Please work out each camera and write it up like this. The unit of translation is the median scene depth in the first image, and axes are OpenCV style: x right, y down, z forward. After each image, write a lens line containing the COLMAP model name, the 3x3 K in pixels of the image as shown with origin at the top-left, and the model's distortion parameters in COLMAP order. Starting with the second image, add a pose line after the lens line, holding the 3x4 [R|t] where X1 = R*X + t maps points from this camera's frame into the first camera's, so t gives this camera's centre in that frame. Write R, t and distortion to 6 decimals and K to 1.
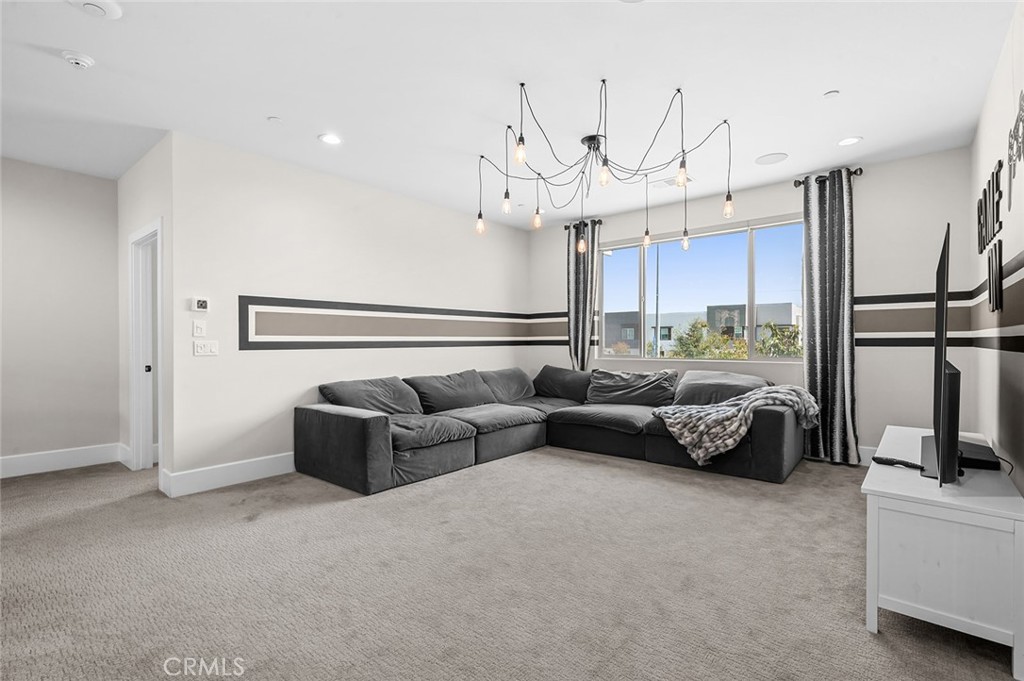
lens RADIAL K [[479.4, 0, 512.5], [0, 479.4, 346.9], [0, 0, 1]] dist [0.004644, 0.000306]
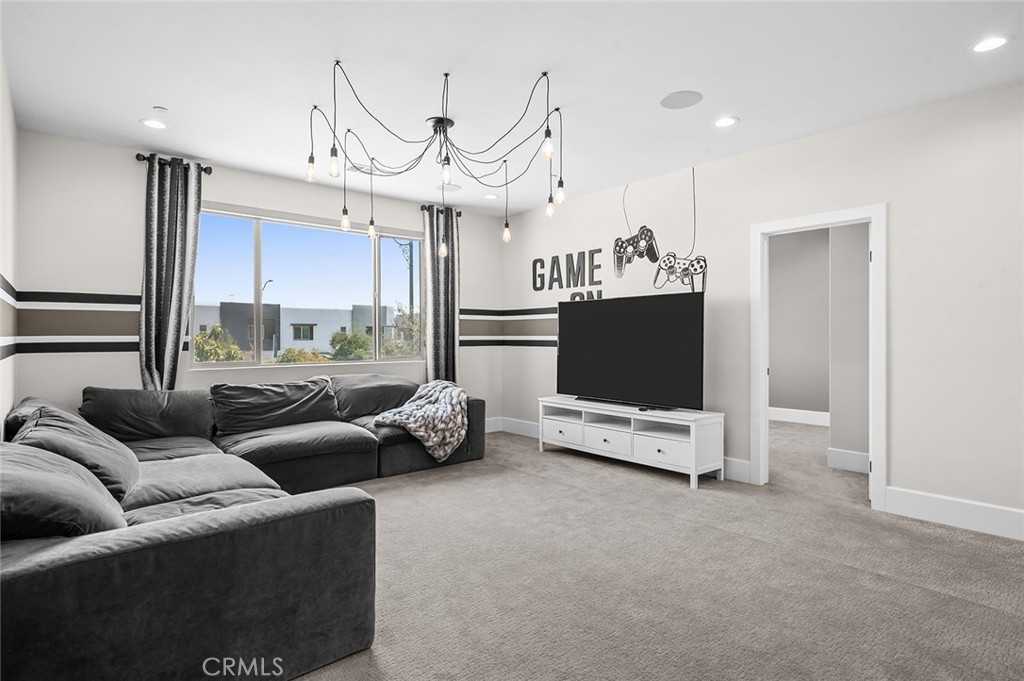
lens RADIAL K [[547.3, 0, 511.8], [0, 547.3, 331.6], [0, 0, 1]] dist [-0.006507, -0.000450]
pose [[0.149973, 0.020478, 0.988478, -0.636972], [0.017163, 0.999581, -0.023312, -0.004233], [-0.988541, 0.020462, 0.149559, 0.557719]]
